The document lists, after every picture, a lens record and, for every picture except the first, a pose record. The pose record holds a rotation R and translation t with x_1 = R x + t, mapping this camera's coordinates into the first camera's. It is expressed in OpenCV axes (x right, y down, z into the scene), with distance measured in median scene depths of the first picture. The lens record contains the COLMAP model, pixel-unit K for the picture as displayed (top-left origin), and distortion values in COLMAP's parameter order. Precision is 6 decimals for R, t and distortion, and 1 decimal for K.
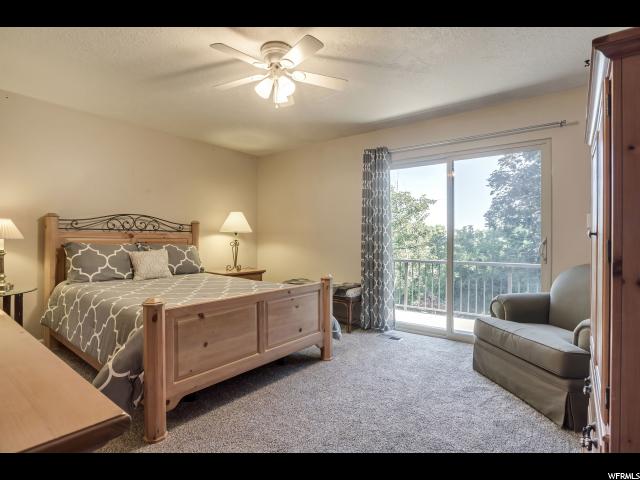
lens RADIAL K [[335.9, 0, 320.0], [0, 335.9, 240.0], [0, 0, 1]] dist [-0.030530, 0.000331]
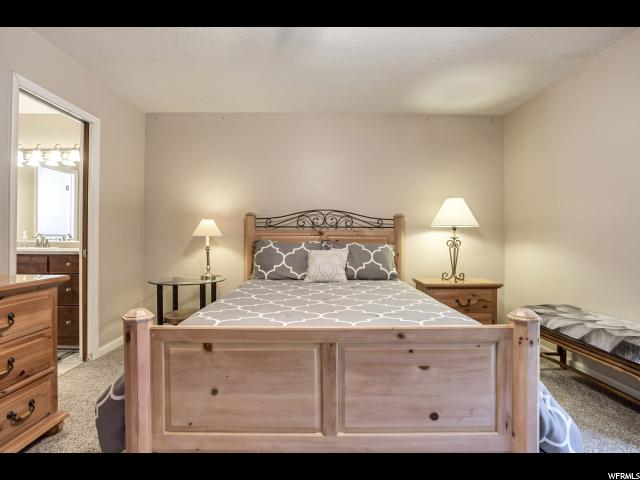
lens RADIAL K [[335.9, 0, 320.0], [0, 335.9, 240.0], [0, 0, 1]] dist [-0.030530, 0.000331]
pose [[0.606013, -0.001535, -0.795453, 0.187213], [-0.001260, 0.999995, -0.002890, 0.009823], [0.795454, 0.002754, 0.606008, 0.472105]]
